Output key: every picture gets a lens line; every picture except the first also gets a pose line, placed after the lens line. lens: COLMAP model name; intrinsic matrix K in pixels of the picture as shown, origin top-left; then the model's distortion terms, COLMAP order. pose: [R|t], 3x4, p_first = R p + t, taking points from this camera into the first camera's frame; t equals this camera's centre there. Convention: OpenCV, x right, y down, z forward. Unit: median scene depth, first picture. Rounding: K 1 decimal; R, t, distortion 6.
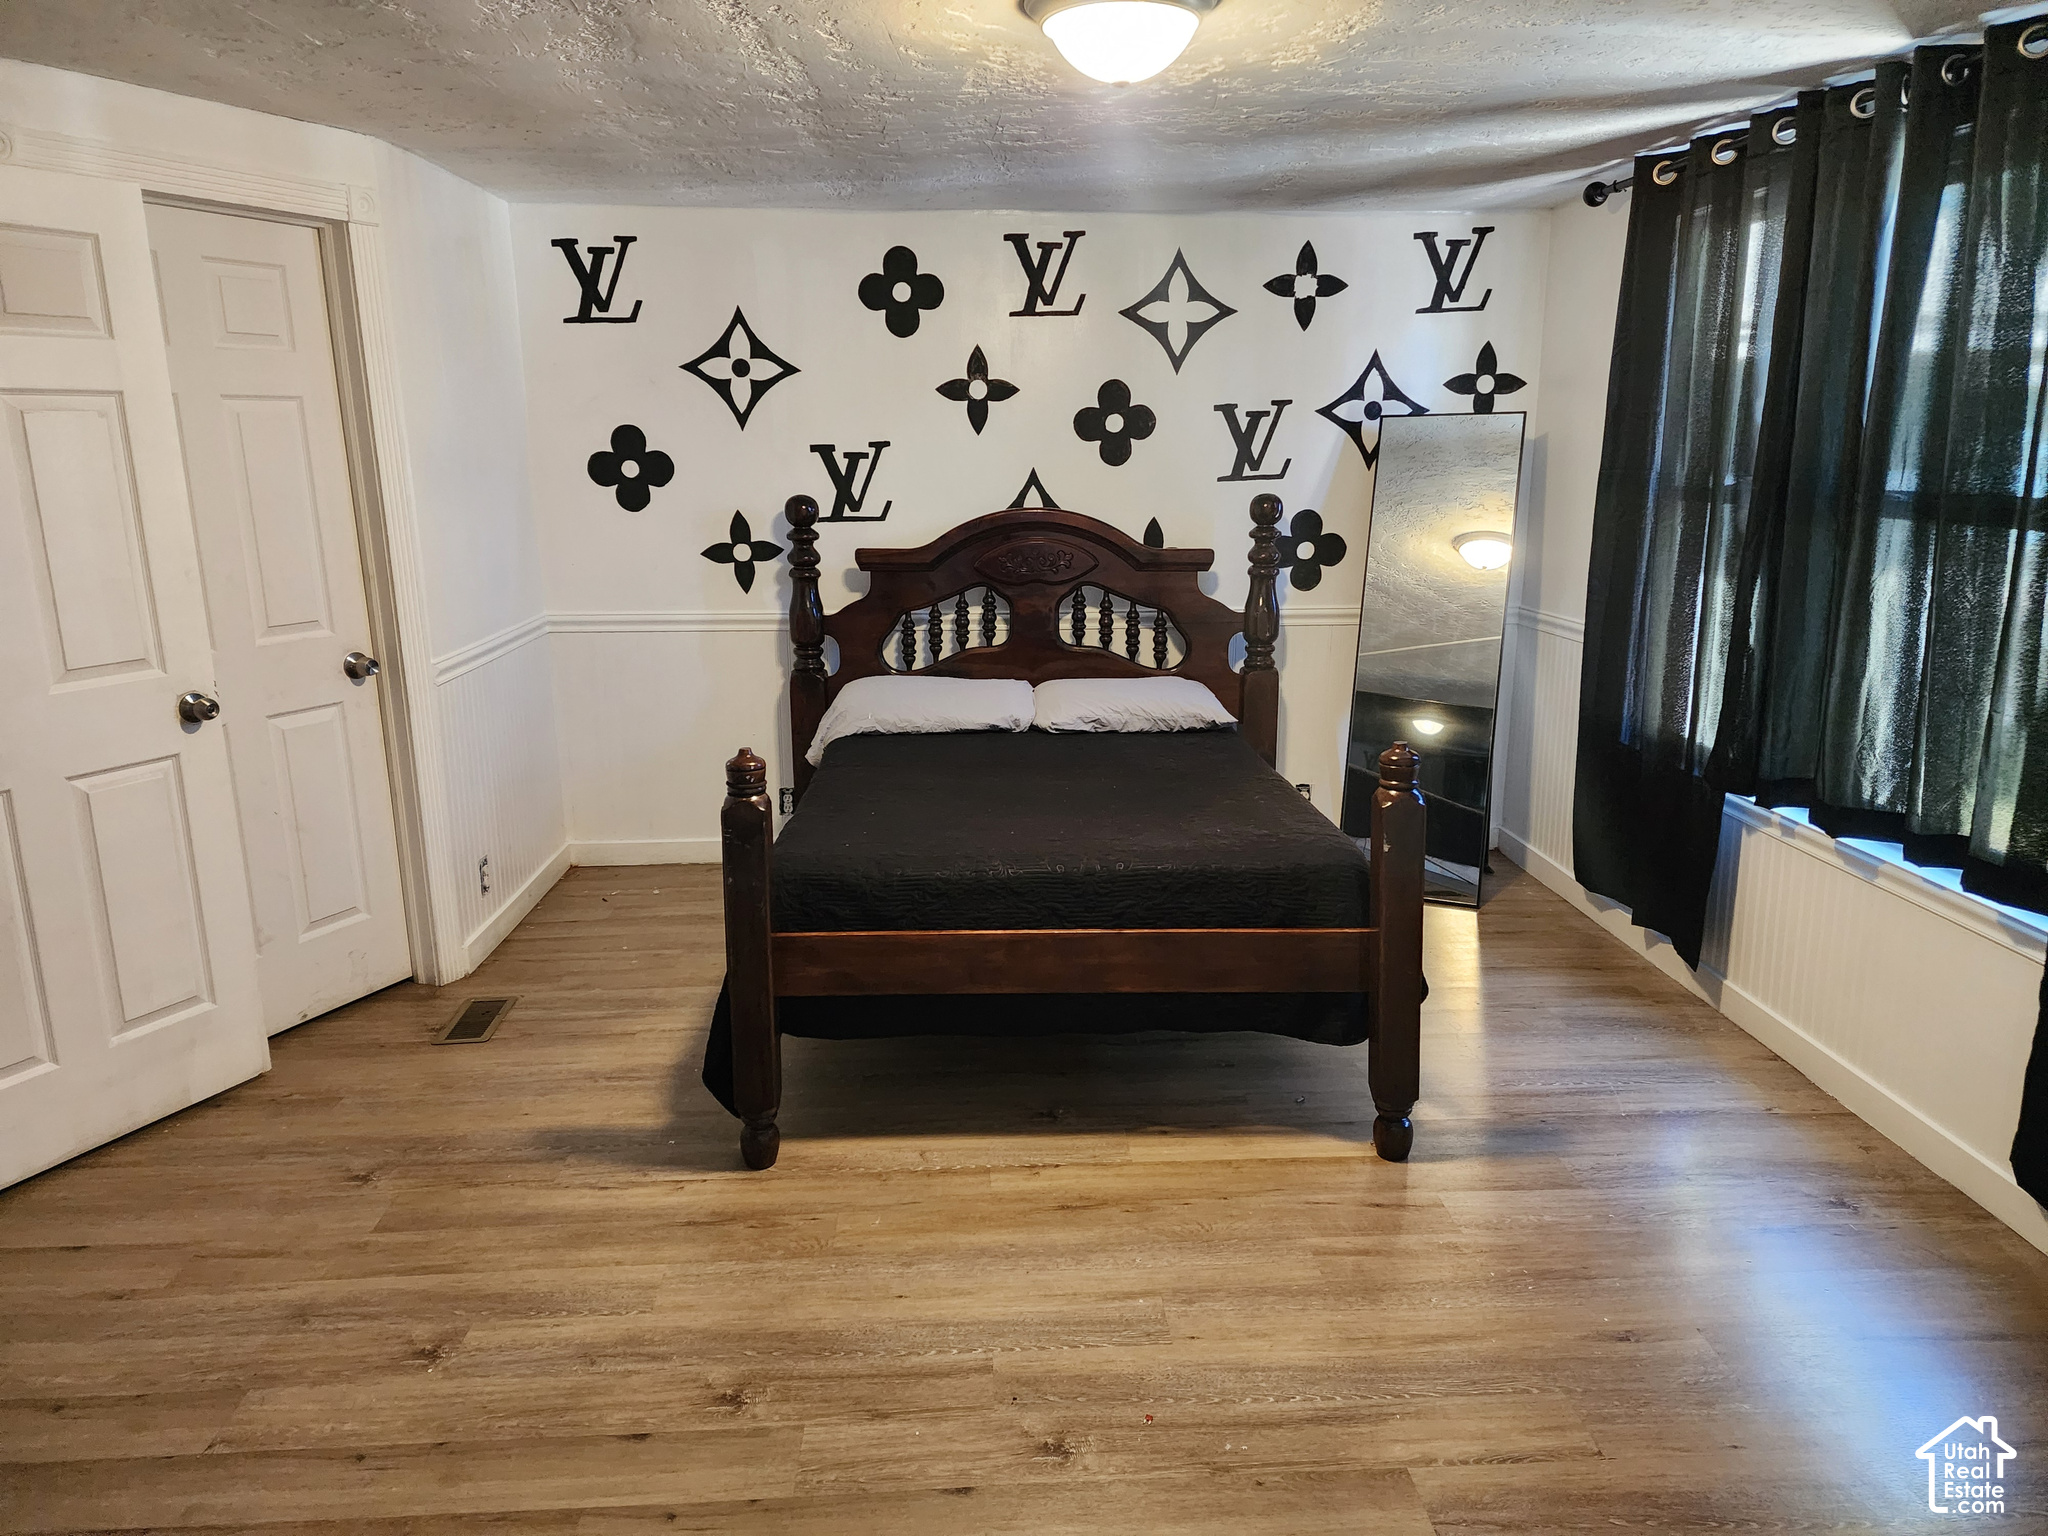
lens RADIAL K [[1337.2, 0, 1024.0], [0, 1337.2, 768.0], [0, 0, 1]] dist [0.073224, -0.087955]
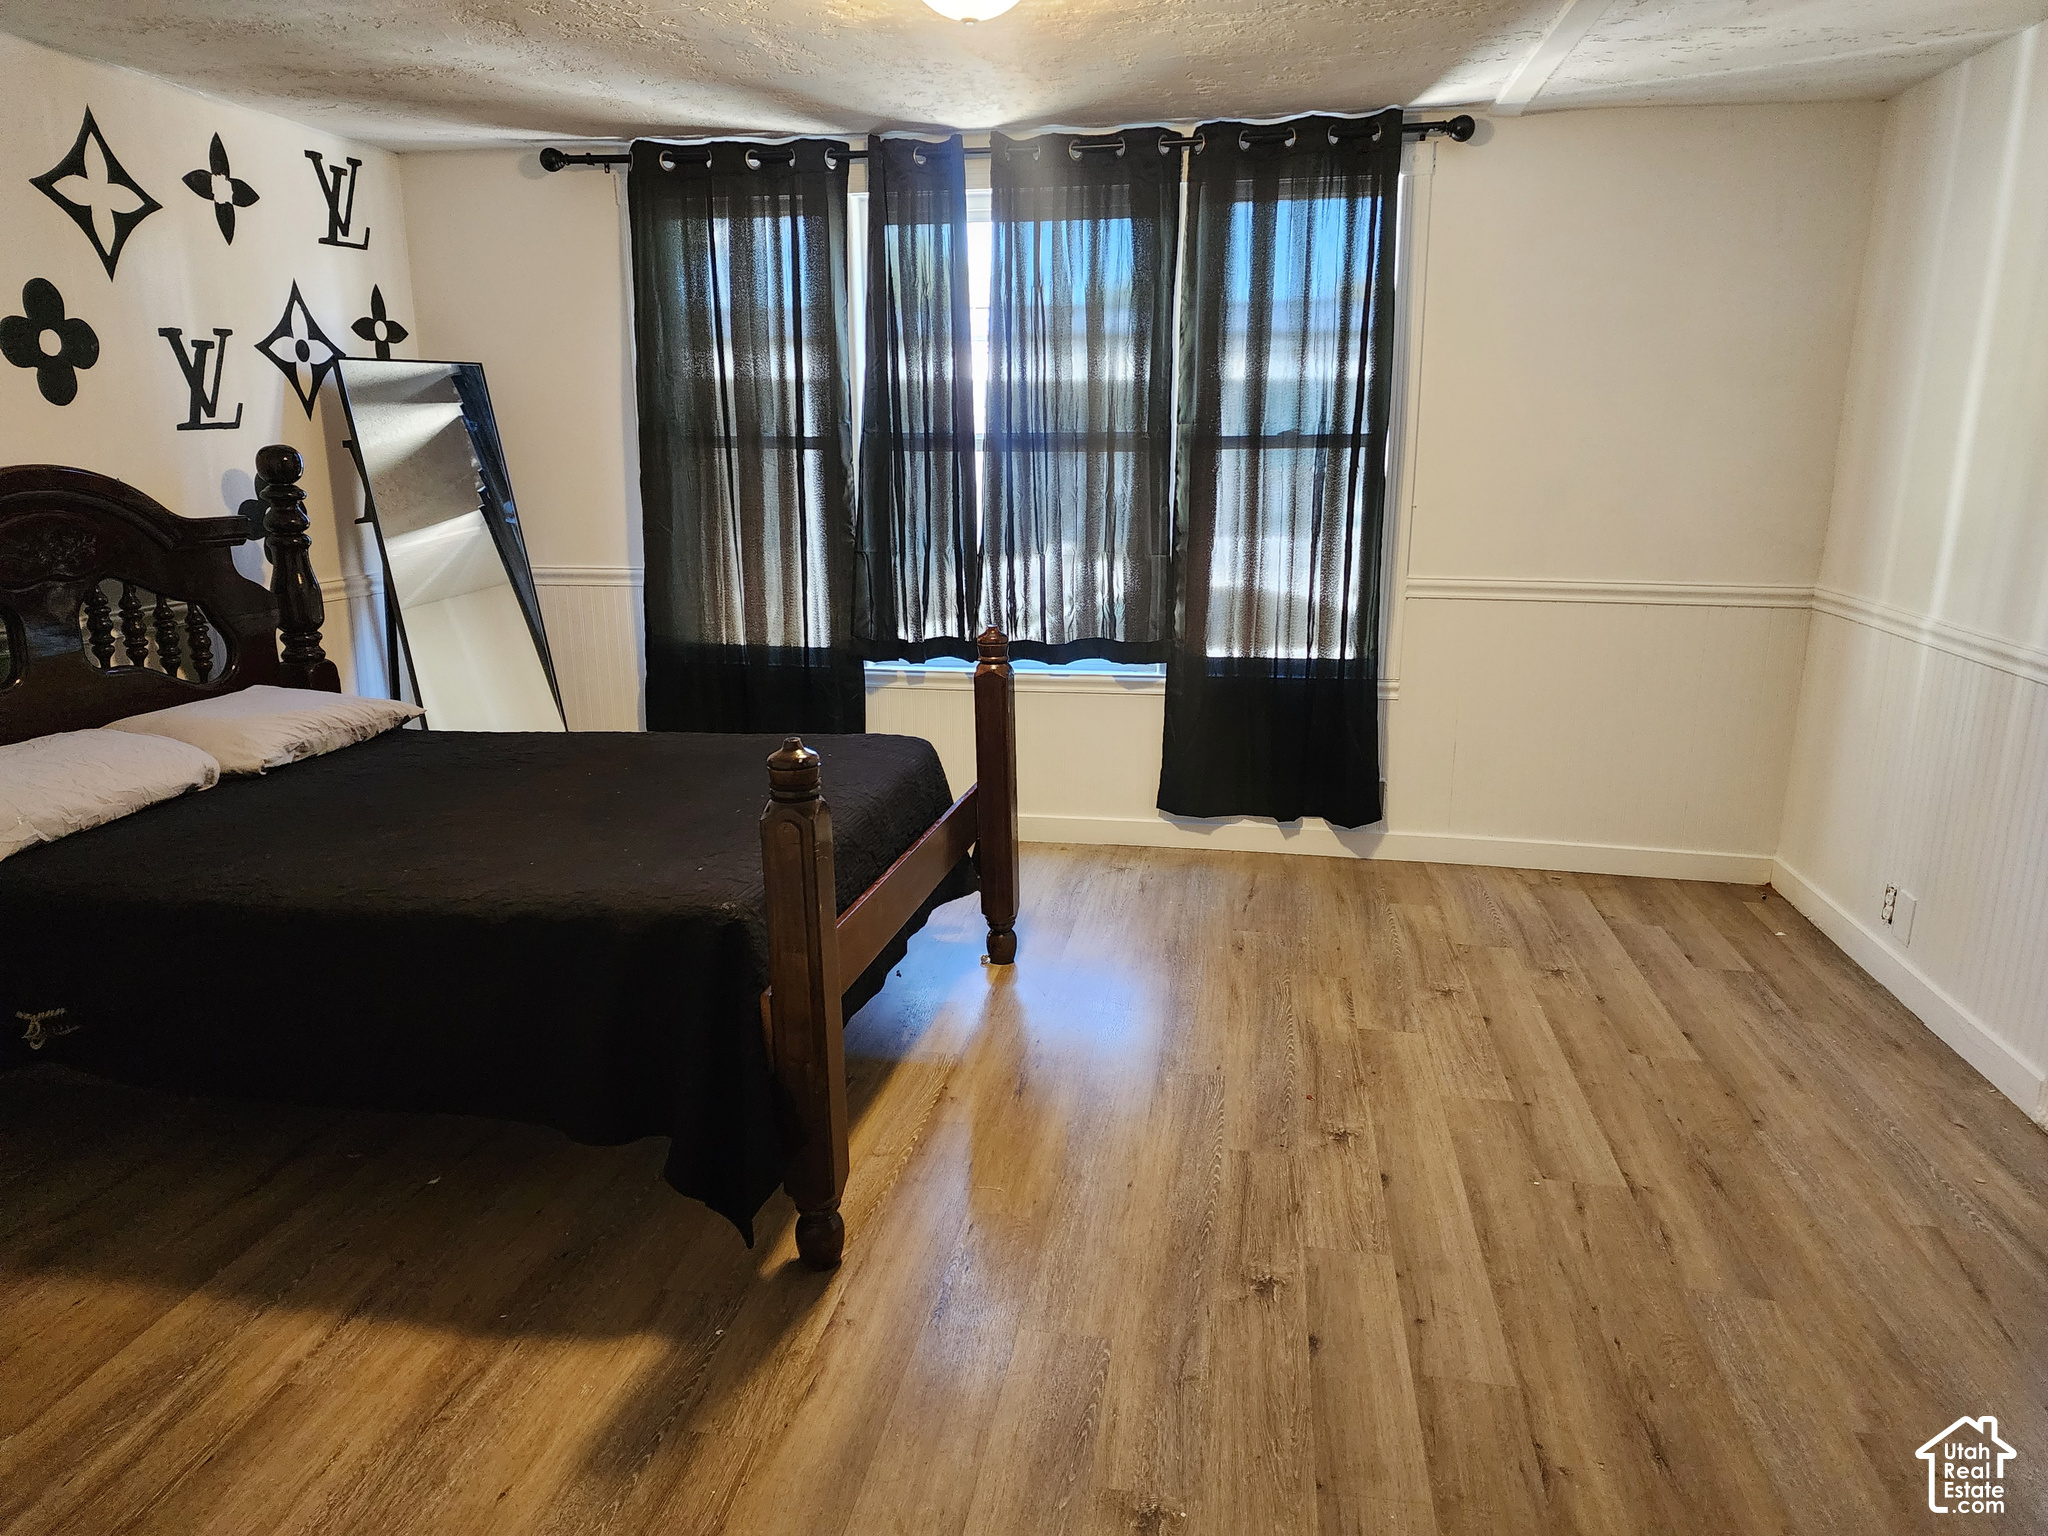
lens RADIAL K [[1367.8, 0, 1024.4], [0, 1367.8, 753.1], [0, 0, 1]] dist [0.067081, -0.066017]
pose [[0.219203, -0.215121, 0.951669, -0.586393], [0.227769, 0.959723, 0.164478, -0.066168], [-0.948721, 0.180707, 0.259372, 0.419869]]
